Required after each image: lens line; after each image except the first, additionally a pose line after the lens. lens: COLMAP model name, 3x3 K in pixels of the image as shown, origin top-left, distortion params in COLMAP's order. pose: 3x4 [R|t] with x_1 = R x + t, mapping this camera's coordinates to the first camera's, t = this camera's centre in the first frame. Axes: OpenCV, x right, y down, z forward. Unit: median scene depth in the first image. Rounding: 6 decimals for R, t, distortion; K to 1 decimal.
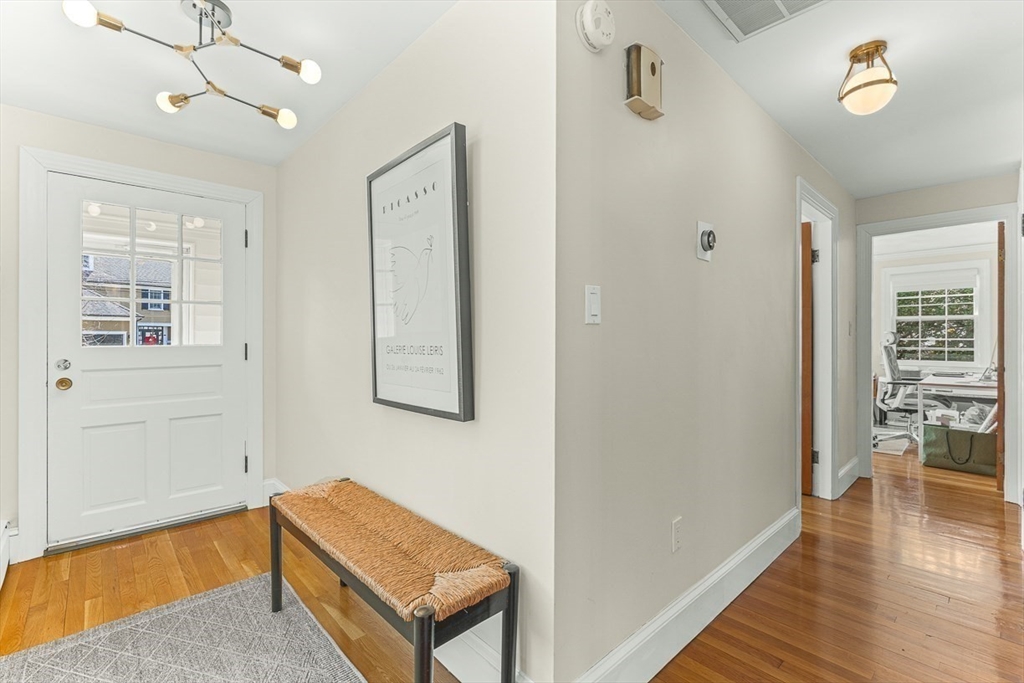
lens RADIAL K [[454.1, 0, 512.0], [0, 454.1, 341.5], [0, 0, 1]] dist [-0.001469, -0.000612]
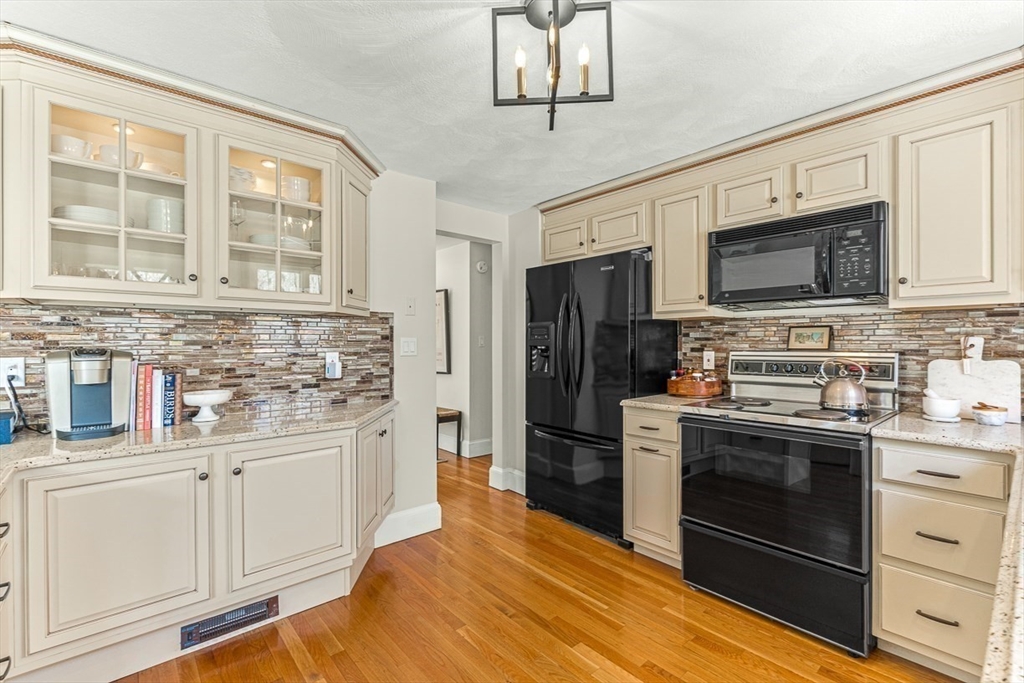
lens RADIAL K [[447.9, 0, 512.0], [0, 447.9, 341.5], [0, 0, 1]] dist [-0.002220, -0.000144]
pose [[0.999705, -0.005436, -0.023651, 0.303584], [0.005233, 0.999949, -0.008618, -0.026921], [0.023697, 0.008491, 0.999683, -1.566941]]
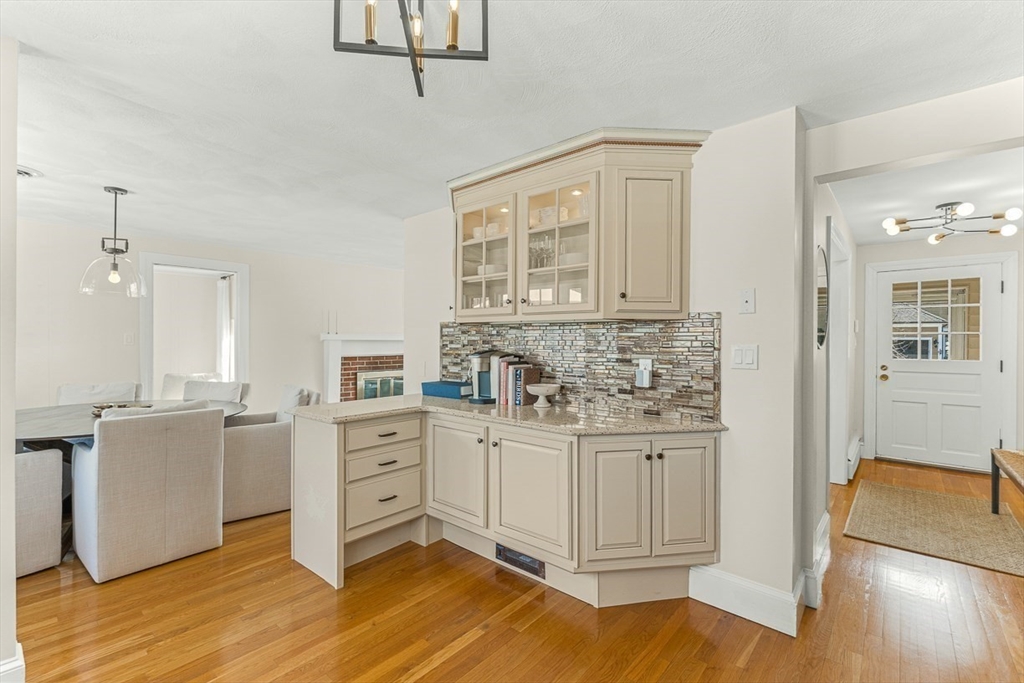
lens RADIAL K [[454.1, 0, 512.0], [0, 454.1, 341.5], [0, 0, 1]] dist [-0.001469, -0.000612]
pose [[0.115569, 0.000827, -0.993299, 0.848838], [-0.010189, 0.999948, -0.000353, -0.050099], [0.993247, 0.010162, 0.115571, -0.906656]]
